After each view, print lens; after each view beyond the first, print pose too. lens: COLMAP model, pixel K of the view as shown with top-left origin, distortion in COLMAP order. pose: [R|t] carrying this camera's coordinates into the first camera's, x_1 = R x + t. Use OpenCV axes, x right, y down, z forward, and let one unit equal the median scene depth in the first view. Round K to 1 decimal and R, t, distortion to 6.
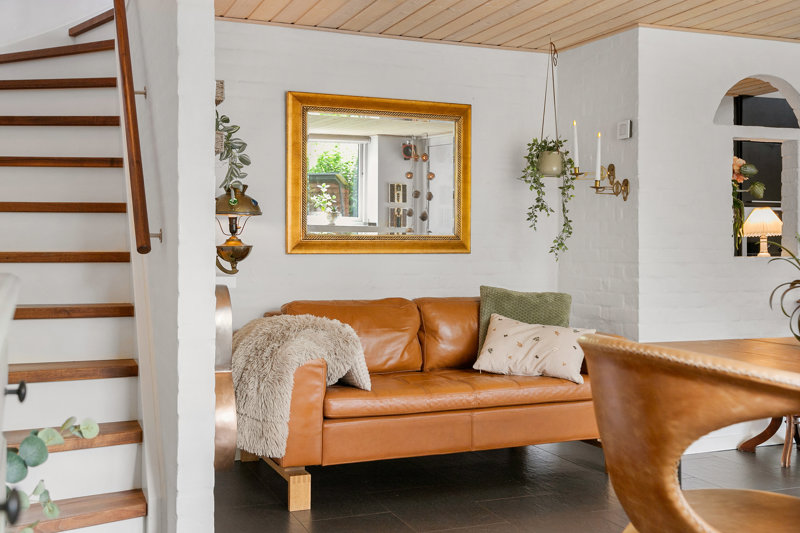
lens RADIAL K [[908.3, 0, 398.6], [0, 908.3, 240.1], [0, 0, 1]] dist [0.029562, 0.025225]
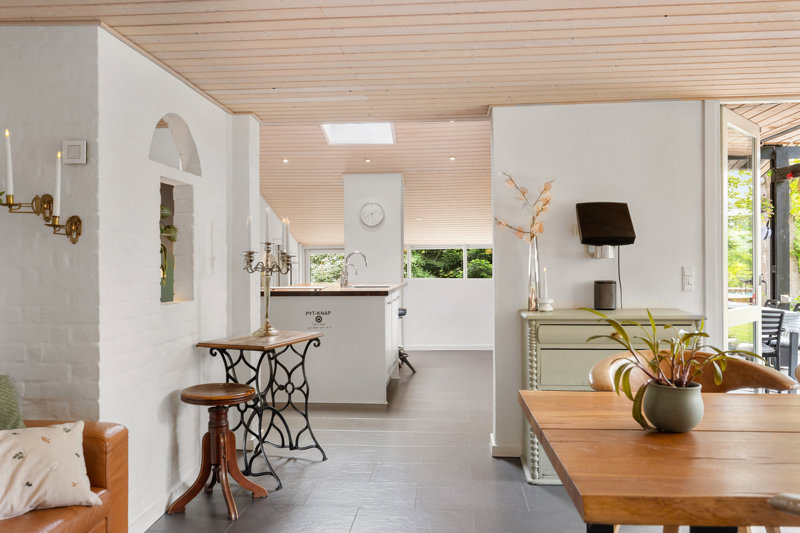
lens RADIAL K [[698.5, 0, 397.4], [0, 698.5, 254.6], [0, 0, 1]] dist [0.010459, 0.008815]
pose [[0.454596, 0.005835, 0.890679, -0.159118], [0.001672, 0.999971, -0.007404, -0.028715], [-0.890696, 0.004855, 0.454573, 0.481141]]
